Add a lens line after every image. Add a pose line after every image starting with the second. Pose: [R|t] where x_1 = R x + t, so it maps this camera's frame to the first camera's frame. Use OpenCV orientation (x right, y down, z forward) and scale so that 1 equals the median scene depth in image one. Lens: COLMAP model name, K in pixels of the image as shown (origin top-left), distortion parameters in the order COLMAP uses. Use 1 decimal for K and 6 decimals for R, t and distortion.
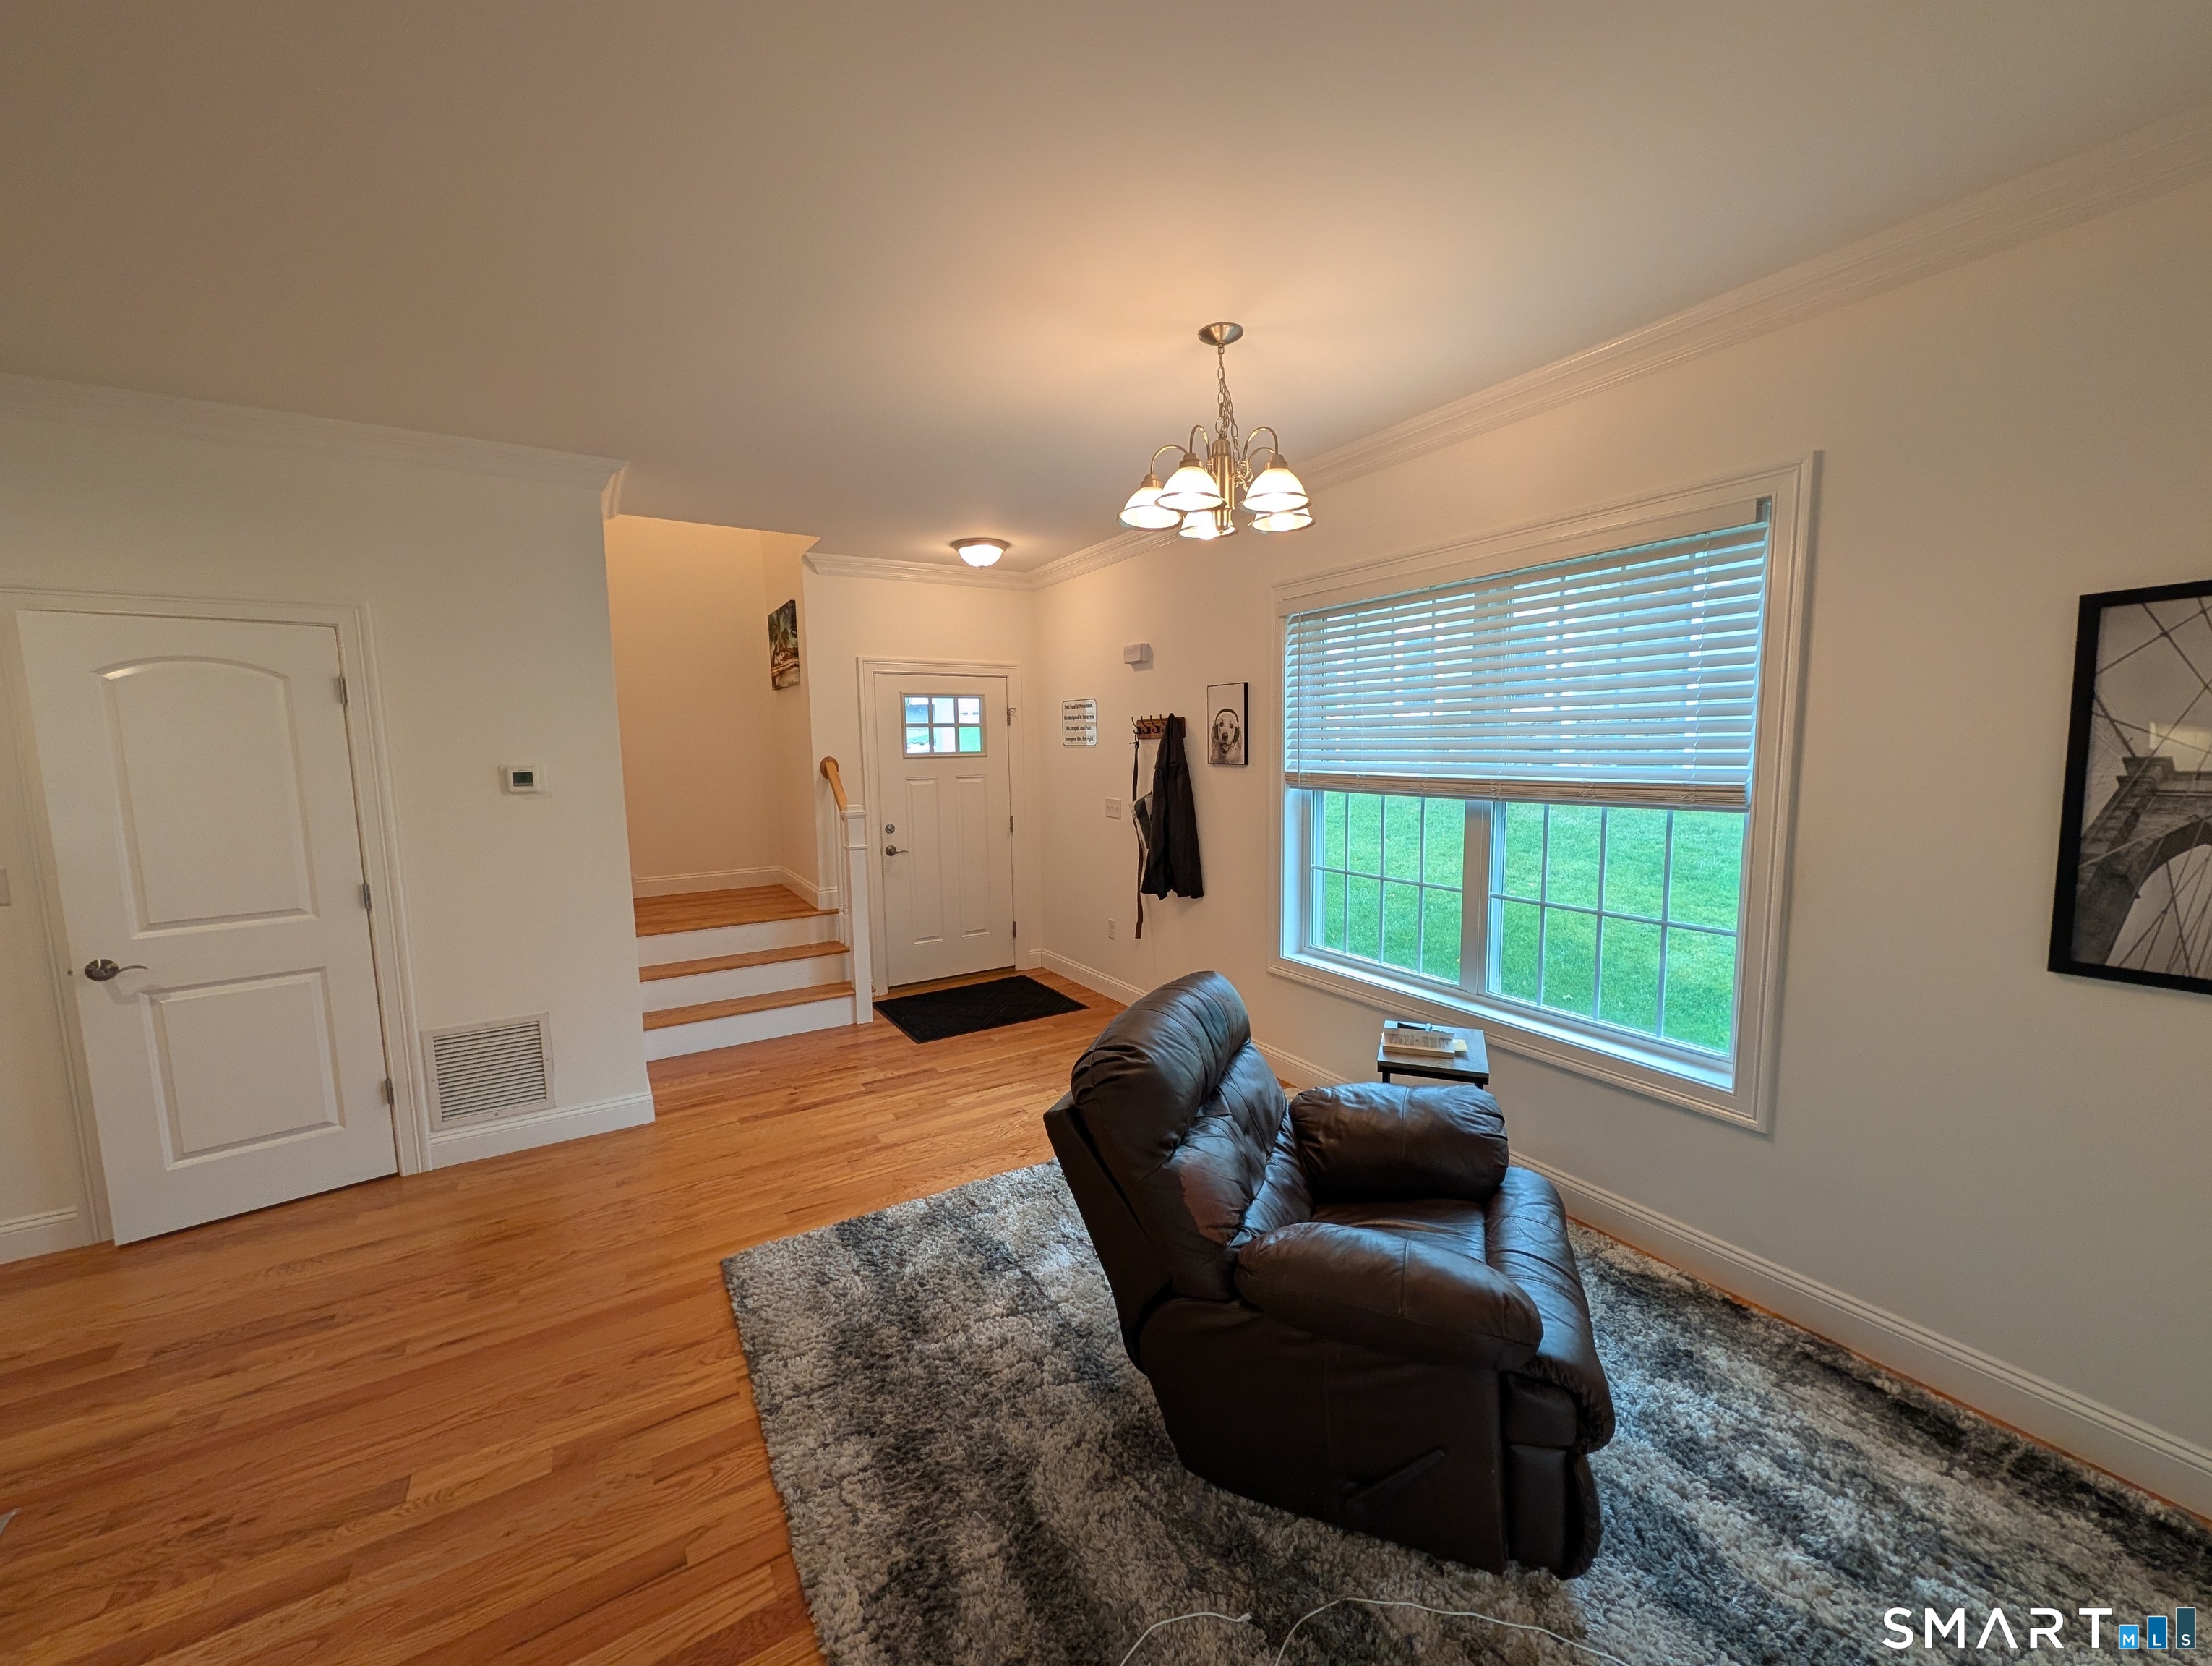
lens RADIAL K [[851.0, 0, 1116.0], [0, 851.0, 836.5], [0, 0, 1]] dist [0.001882, 0.000004]
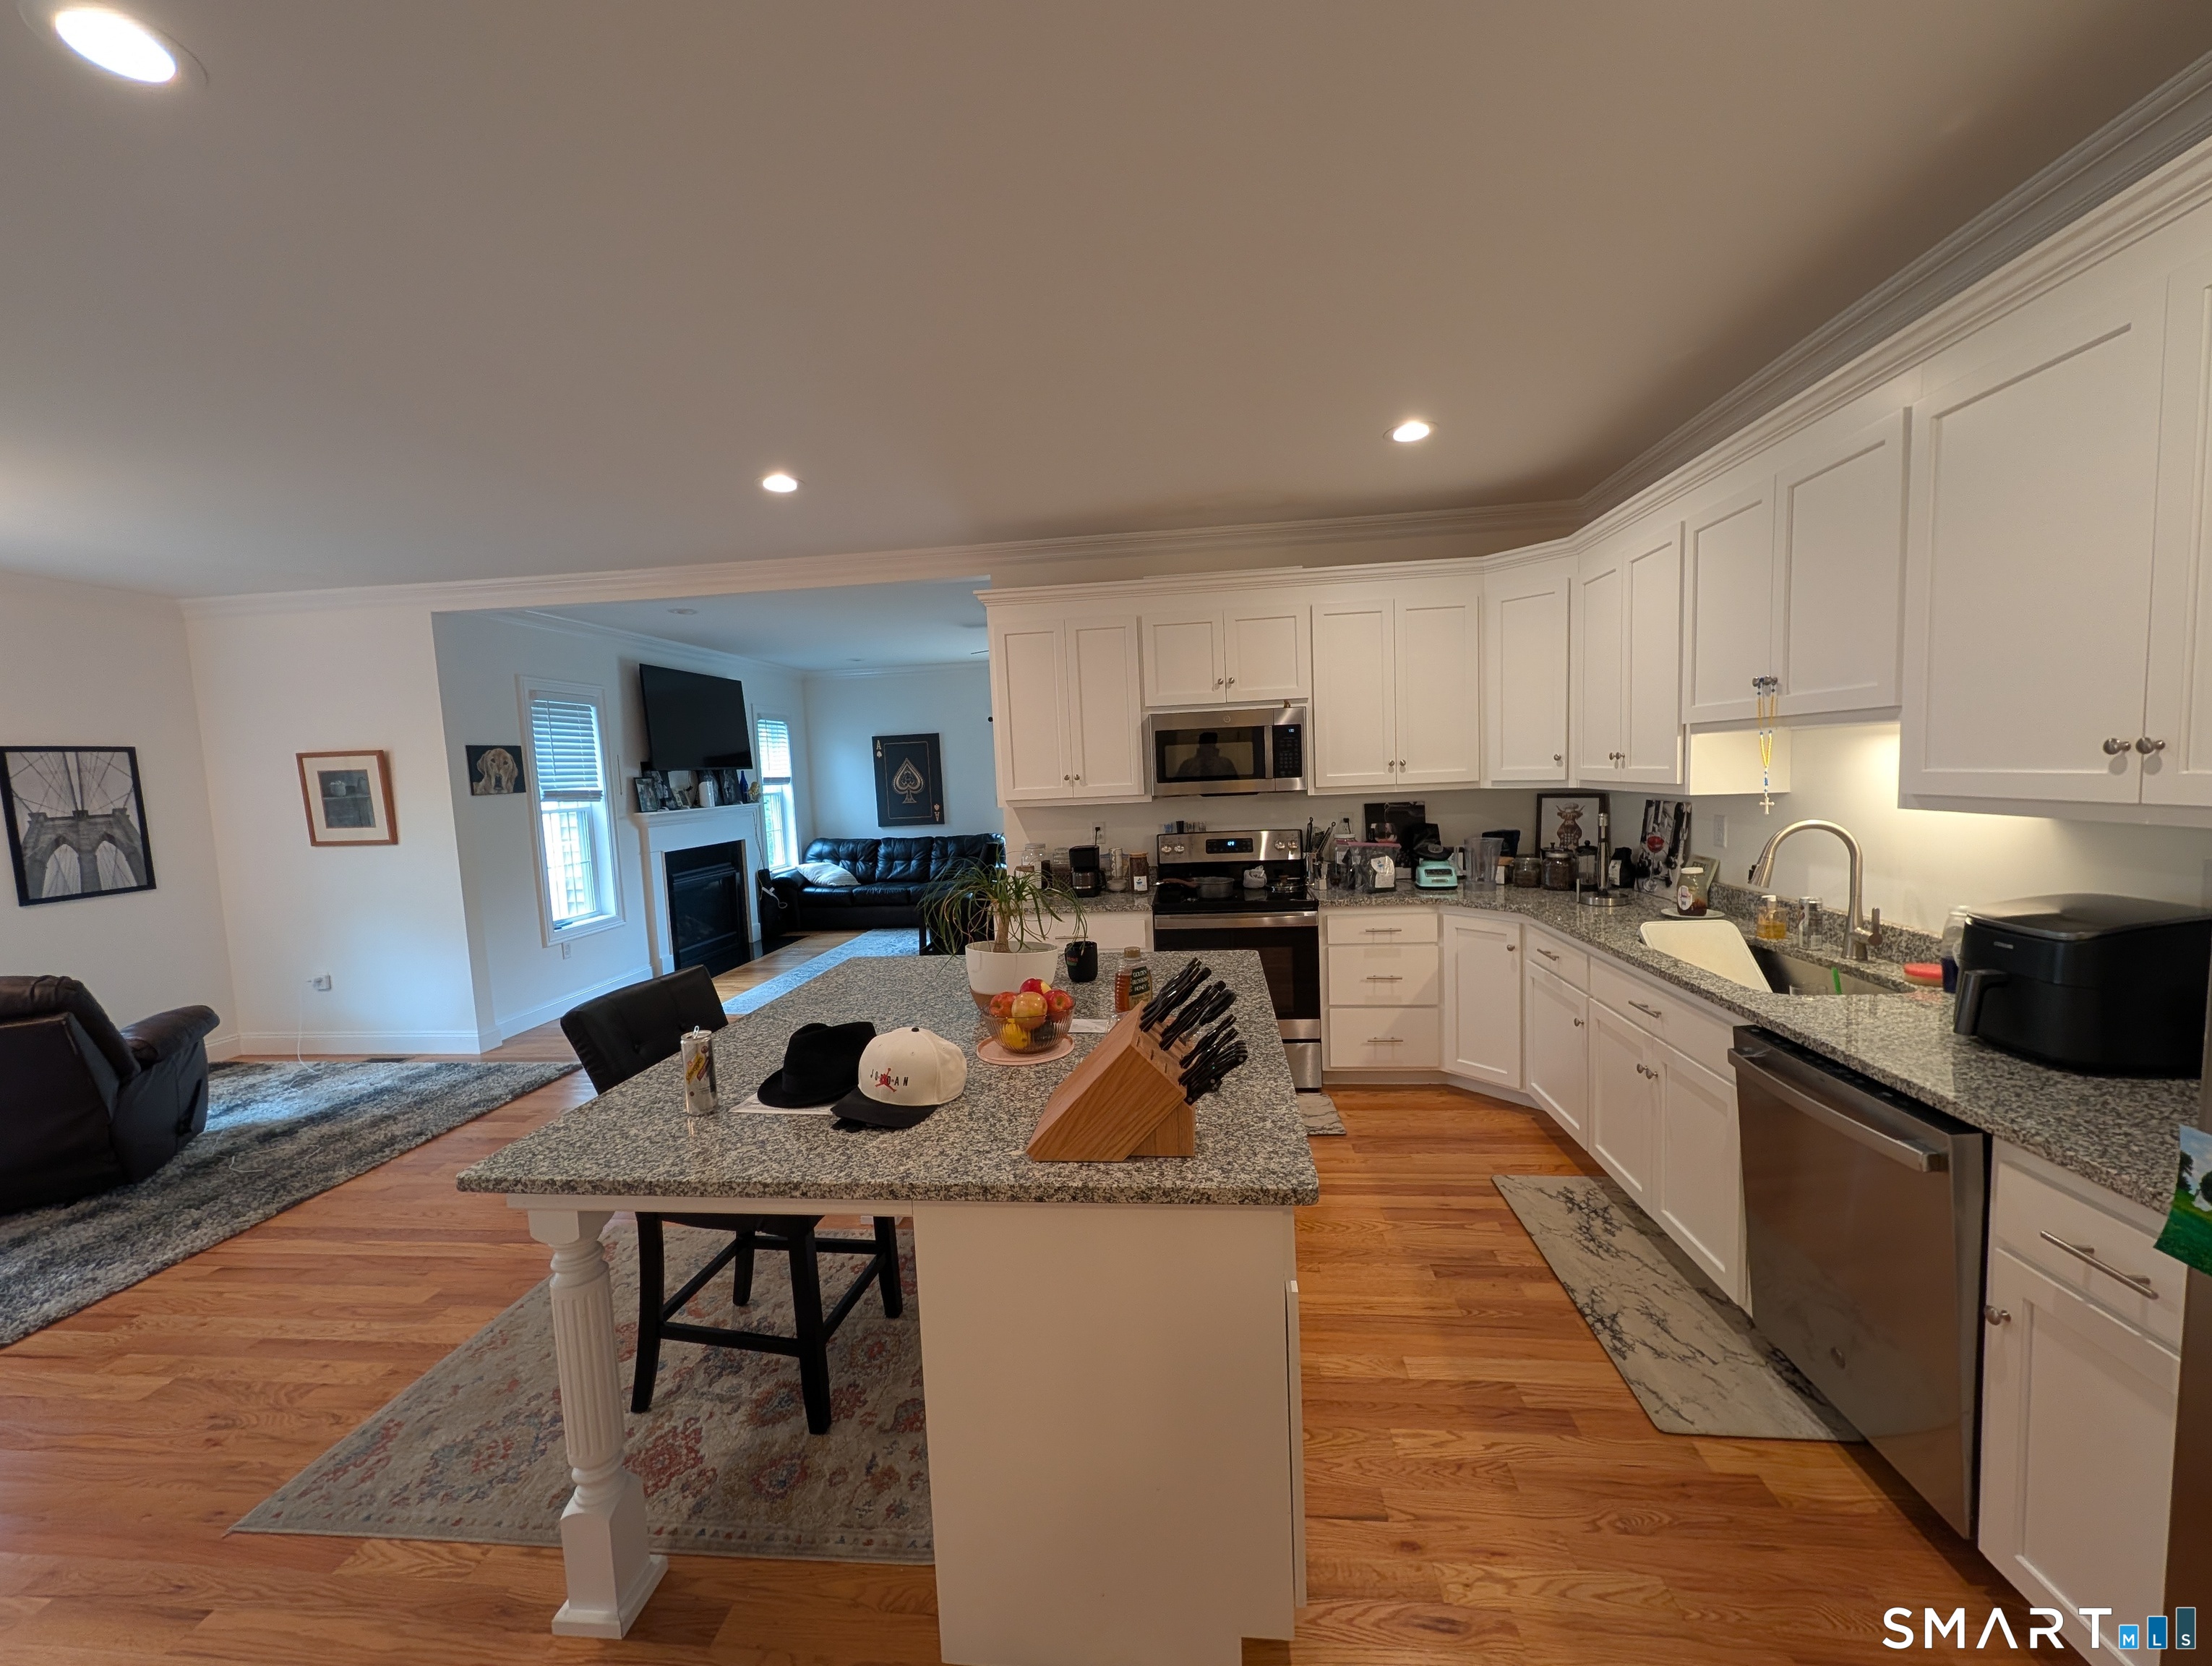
lens RADIAL K [[851.0, 0, 1115.2], [0, 851.0, 839.4], [0, 0, 1]] dist [0.001882, 0.000004]
pose [[-0.784372, -0.004680, 0.620274, -1.365524], [0.121950, 0.979292, 0.161601, -0.015580], [-0.608185, 0.202398, -0.767558, 0.488625]]
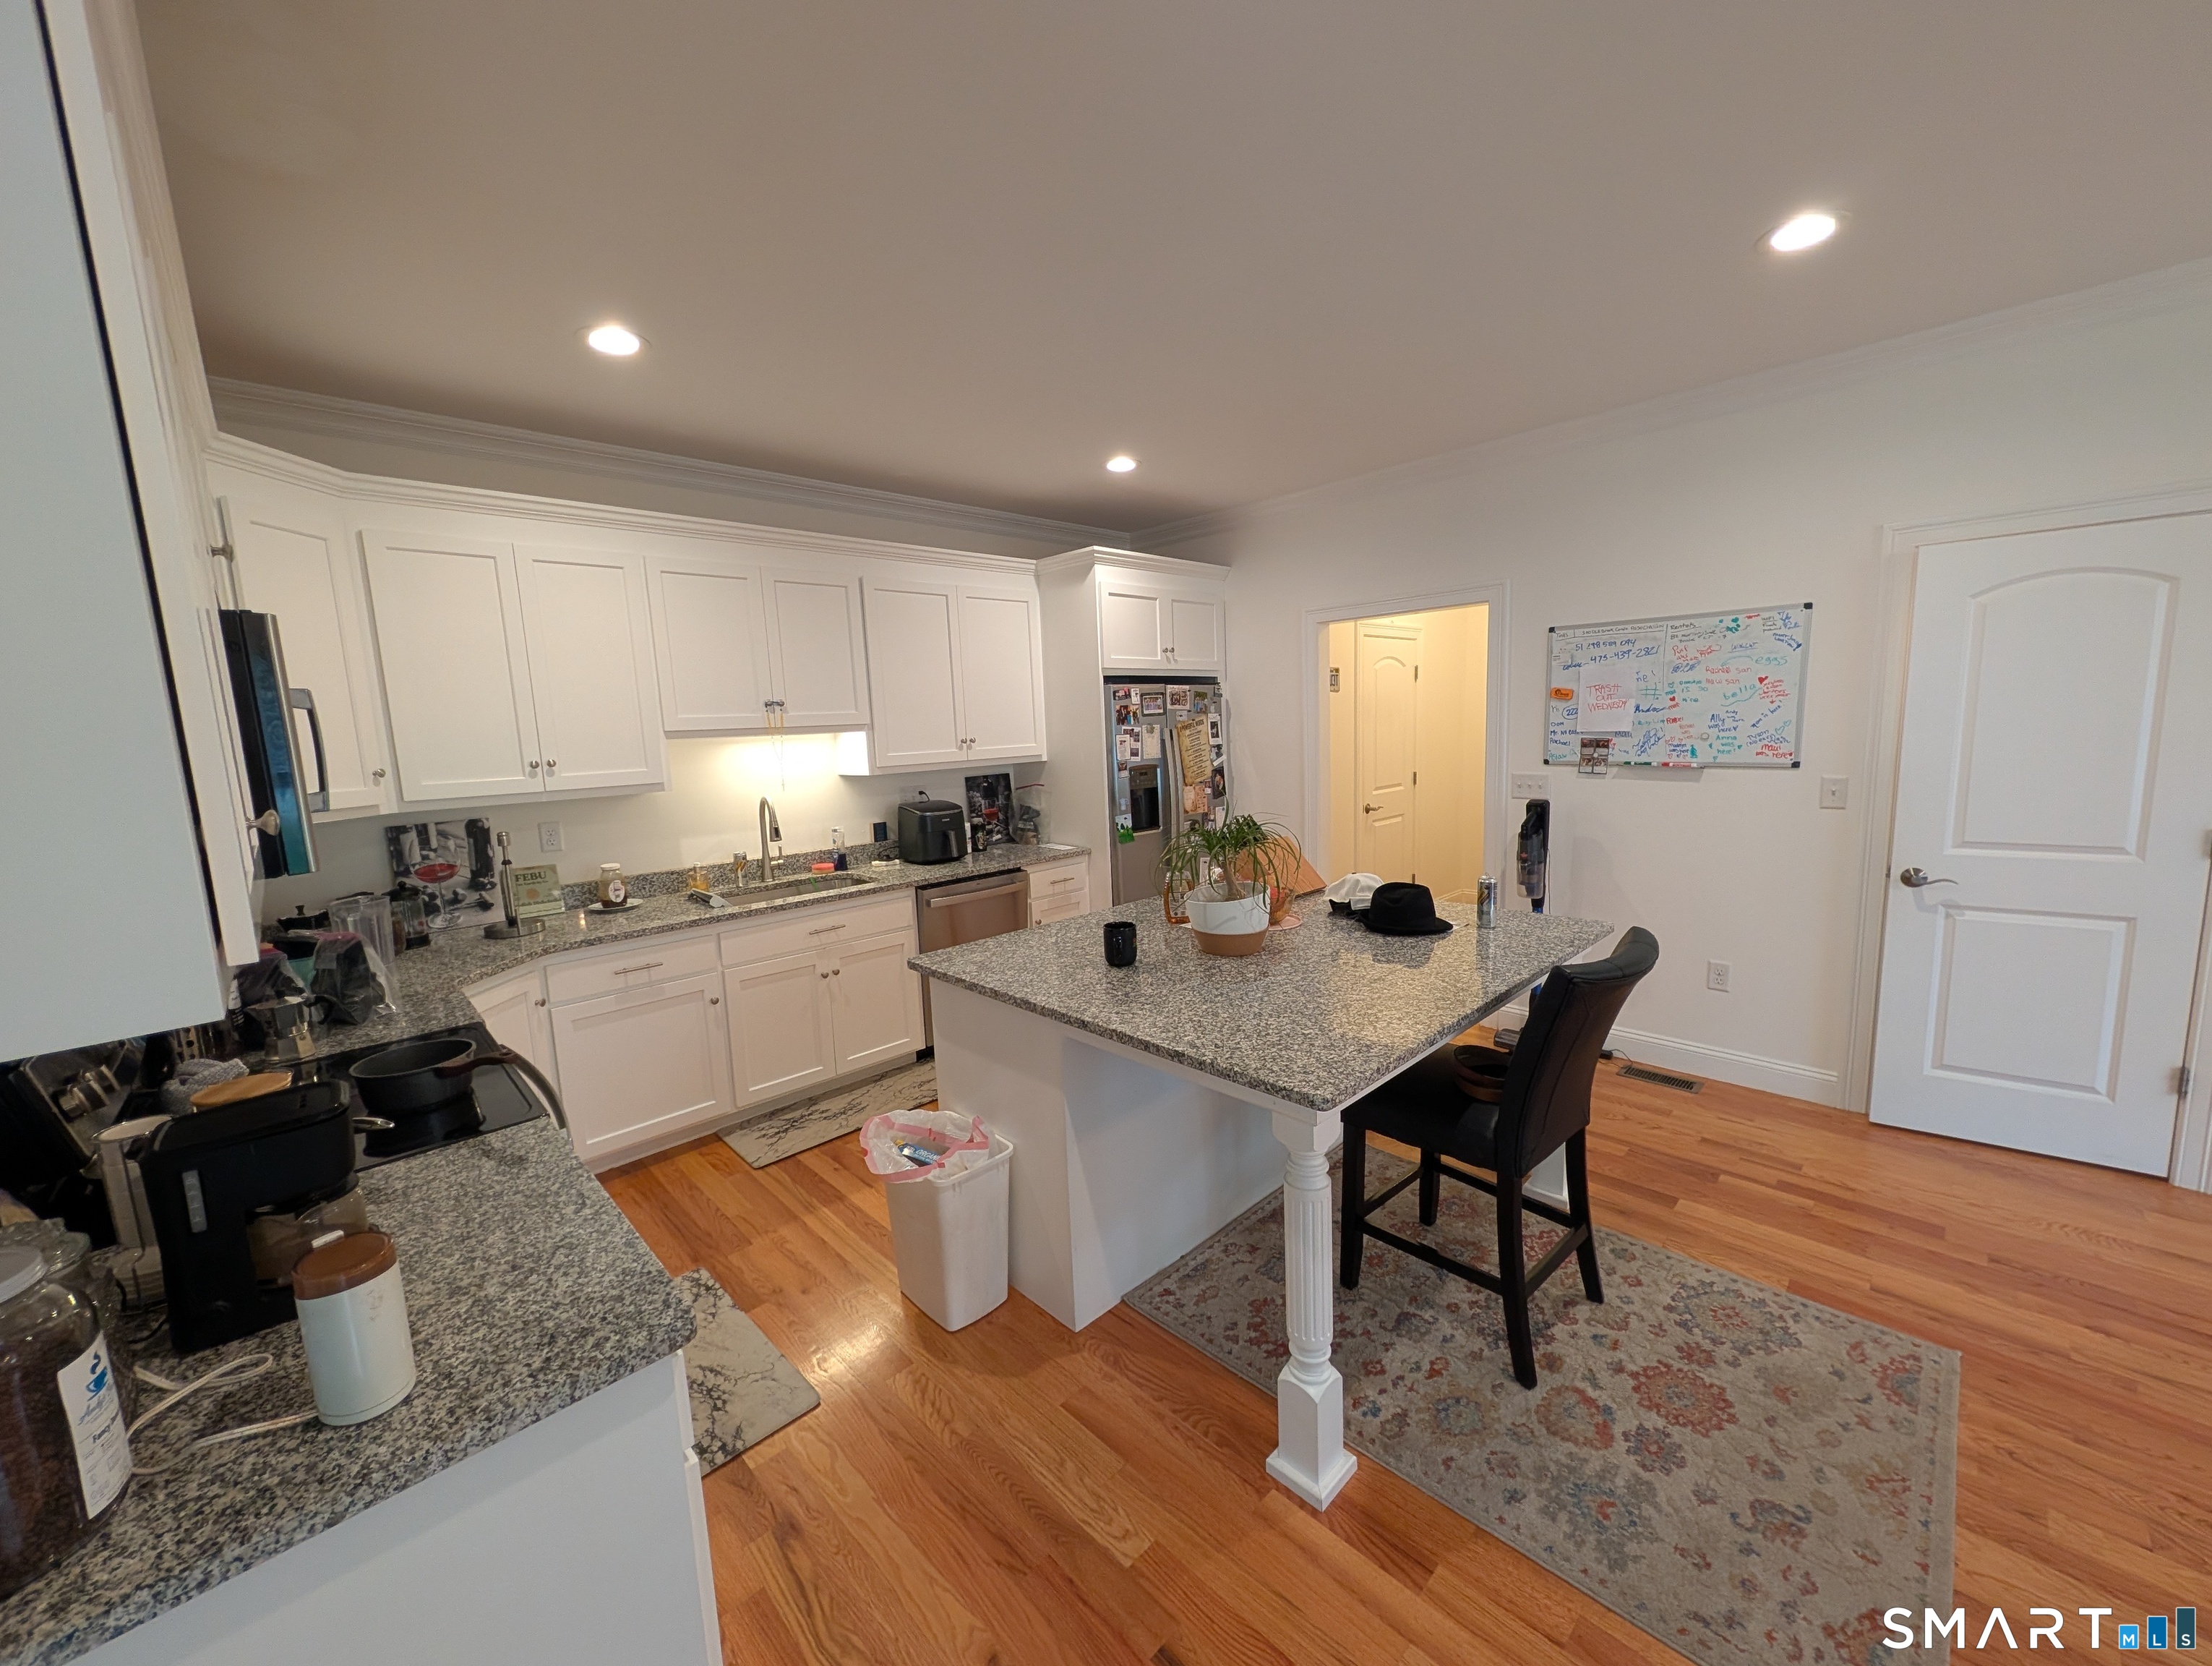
lens RADIAL K [[851.0, 0, 1115.2], [0, 851.0, 837.8], [0, 0, 1]] dist [0.001882, 0.000004]
pose [[0.207811, 0.140929, -0.967964, -0.268668], [-0.073123, 0.989036, 0.128298, 0.031275], [0.975432, 0.044119, 0.215838, -0.175768]]
